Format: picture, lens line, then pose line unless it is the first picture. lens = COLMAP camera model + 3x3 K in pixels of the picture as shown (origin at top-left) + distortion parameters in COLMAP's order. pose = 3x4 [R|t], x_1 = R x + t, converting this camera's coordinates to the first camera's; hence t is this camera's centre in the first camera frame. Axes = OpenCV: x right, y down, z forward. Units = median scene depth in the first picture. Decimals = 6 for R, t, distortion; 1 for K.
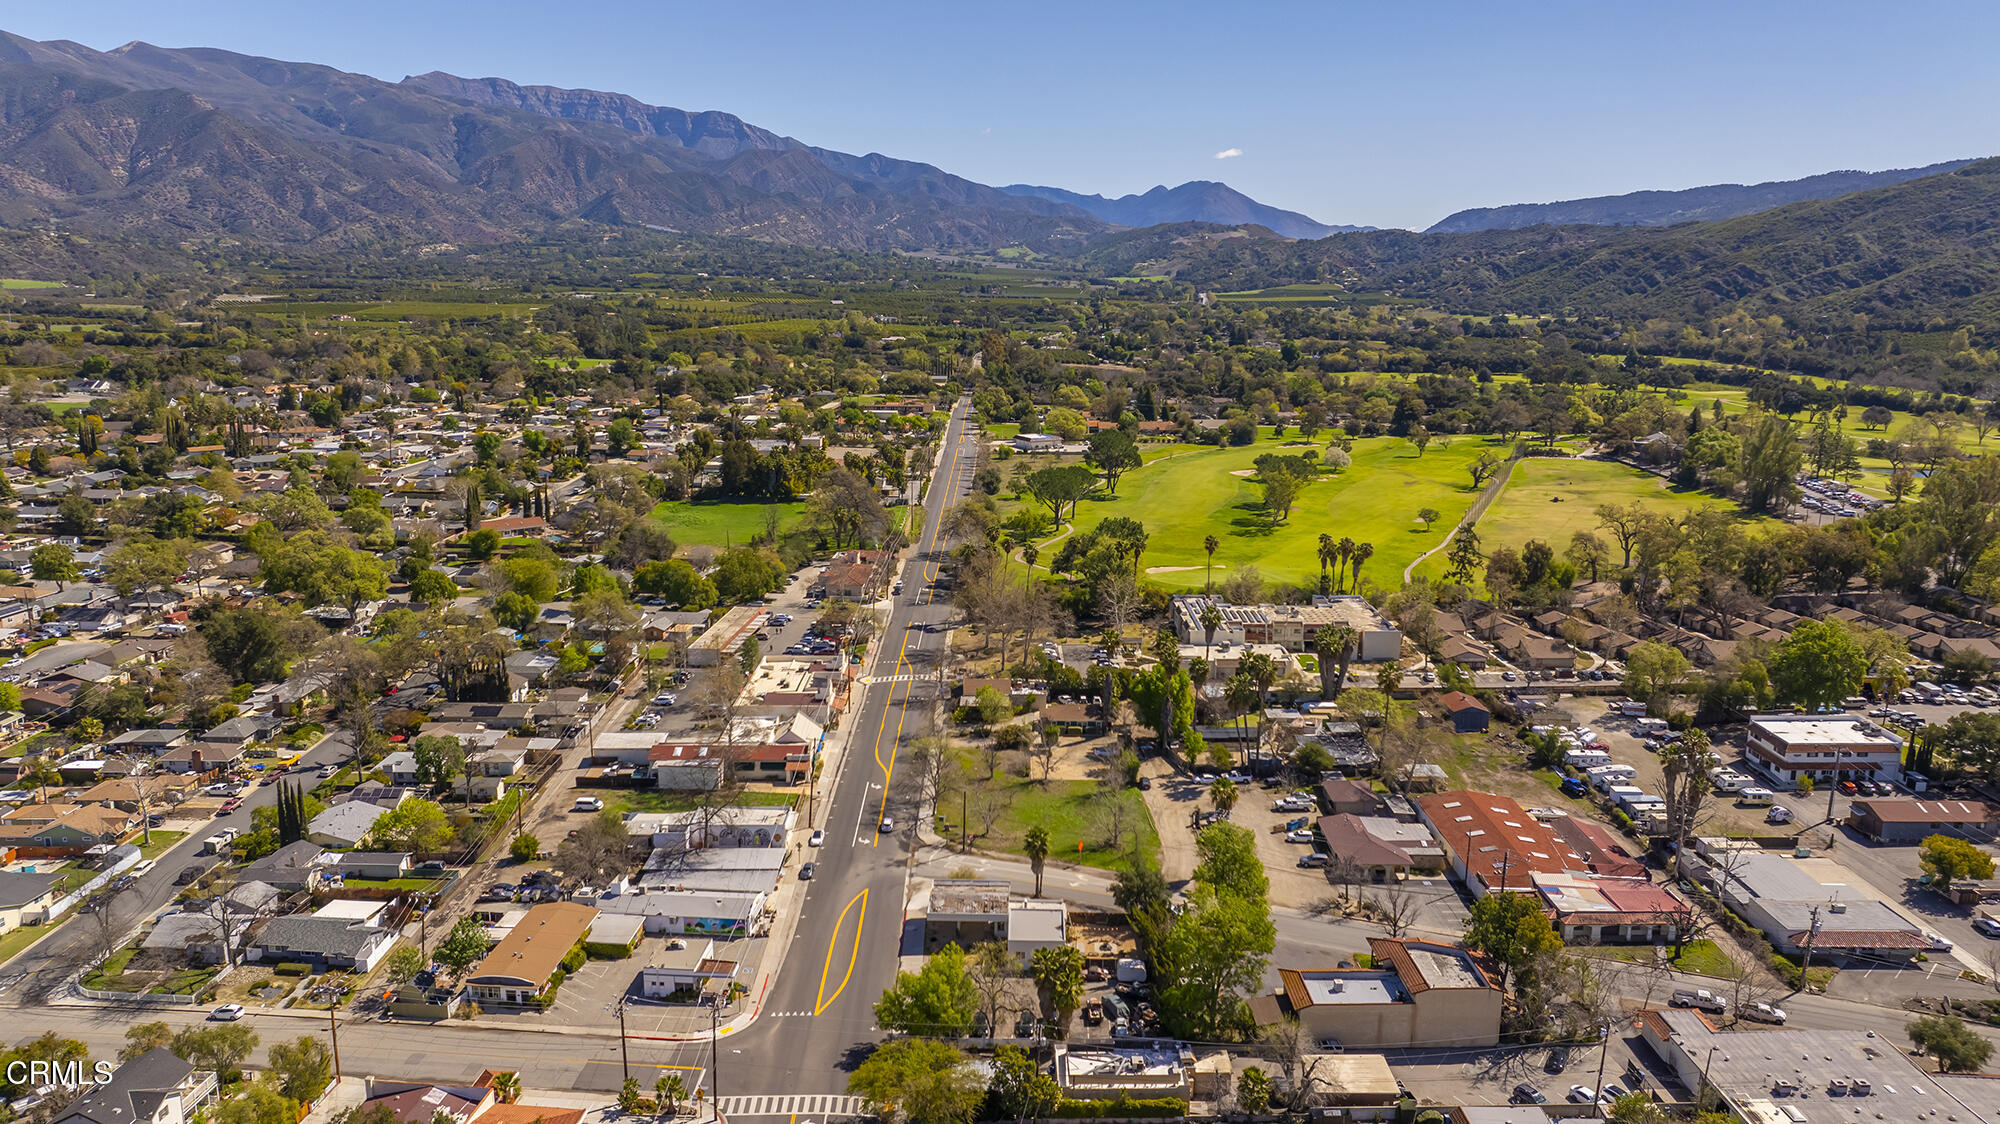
lens RADIAL K [[1403.0, 0, 996.0], [0, 1403.0, 561.1], [0, 0, 1]] dist [-0.042485, 0.048286]
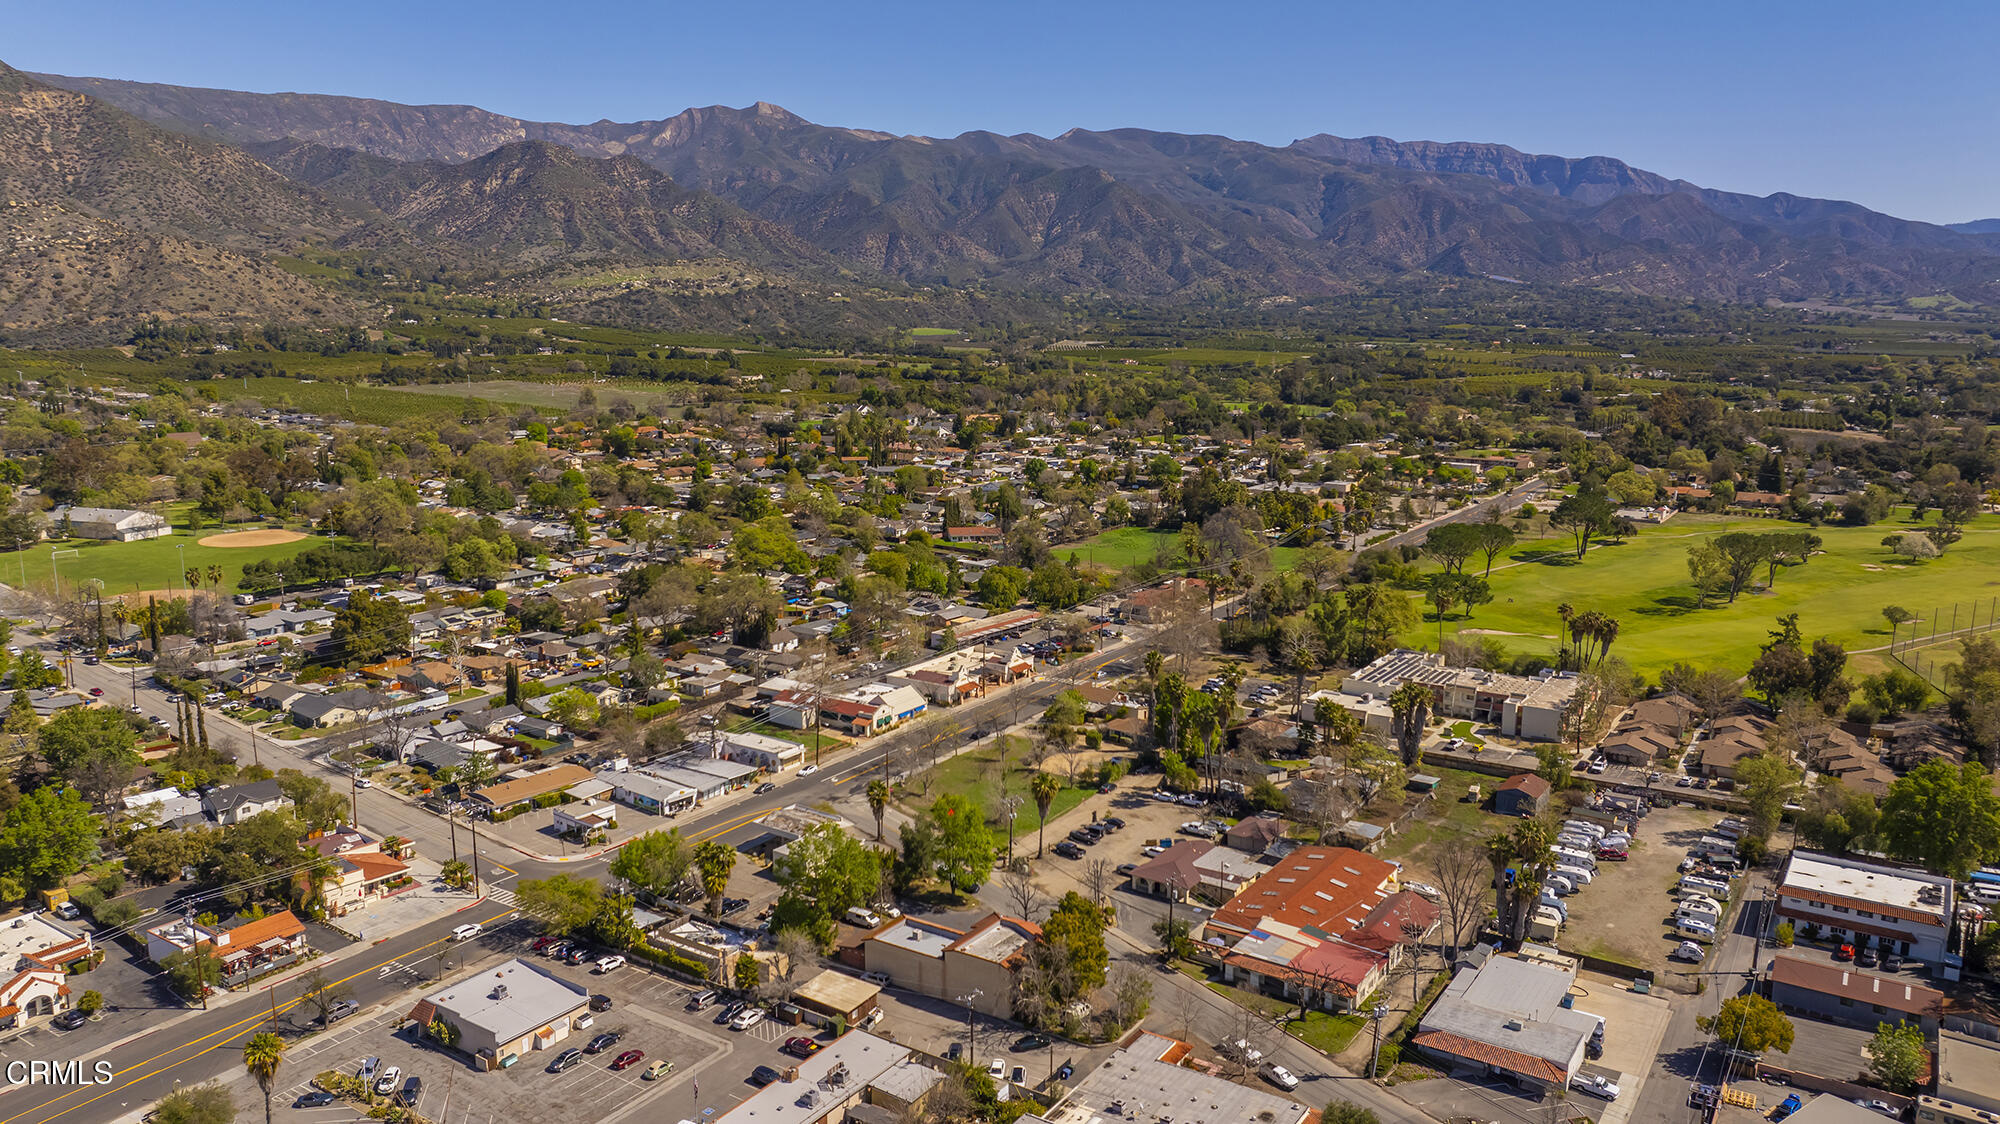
lens RADIAL K [[1404.2, 0, 995.8], [0, 1404.2, 551.1], [0, 0, 1]] dist [-0.023387, 0.008816]
pose [[0.825770, 0.090741, -0.556659, 0.509191], [-0.114475, 0.993395, -0.007885, -0.004332], [0.552267, 0.070235, 0.830704, 0.031490]]
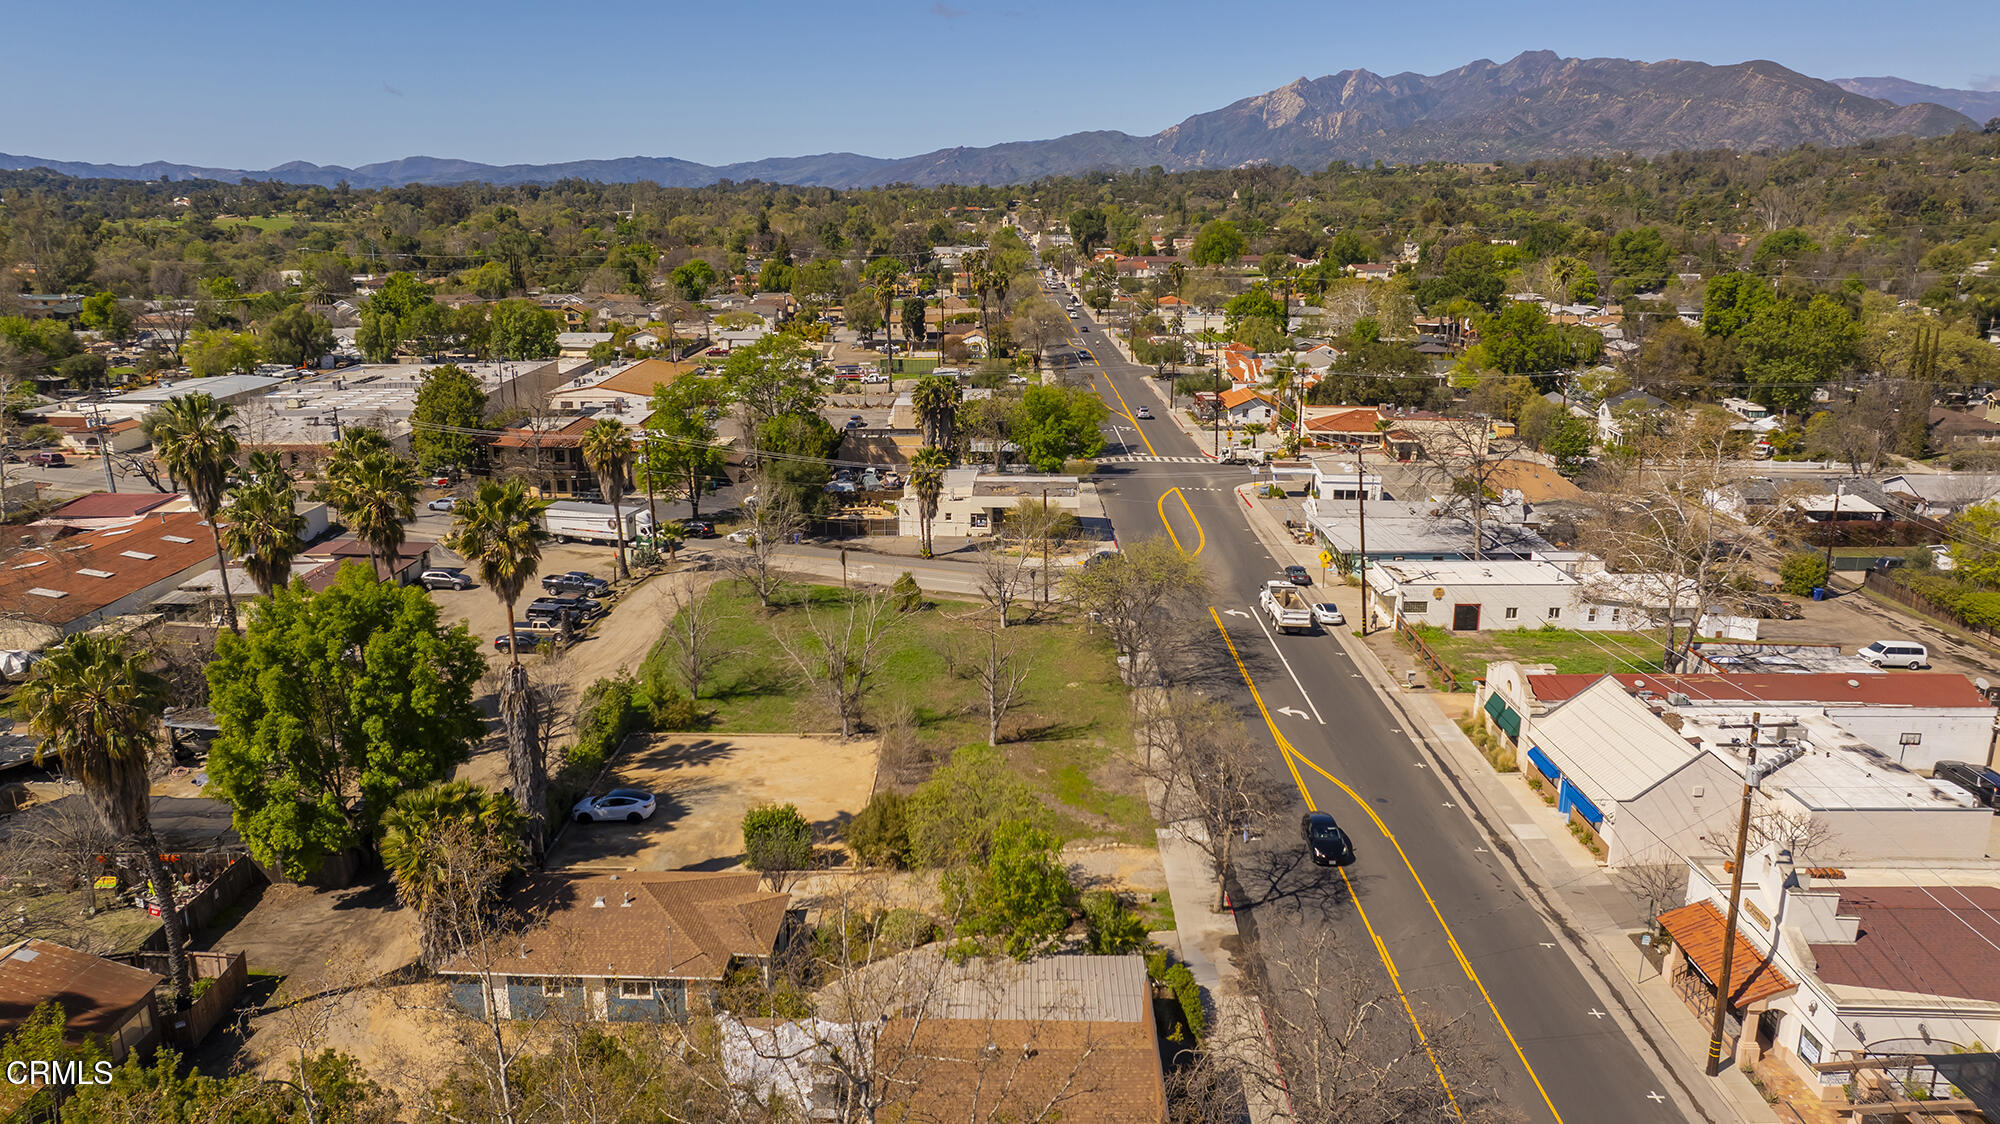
lens RADIAL K [[1404.2, 0, 995.8], [0, 1404.2, 551.1], [0, 0, 1]] dist [-0.023387, 0.008816]
pose [[-0.999941, -0.007670, 0.007683, -0.004730], [-0.003474, 0.896558, 0.442912, -0.041425], [-0.010285, 0.442859, -0.896532, 1.082667]]
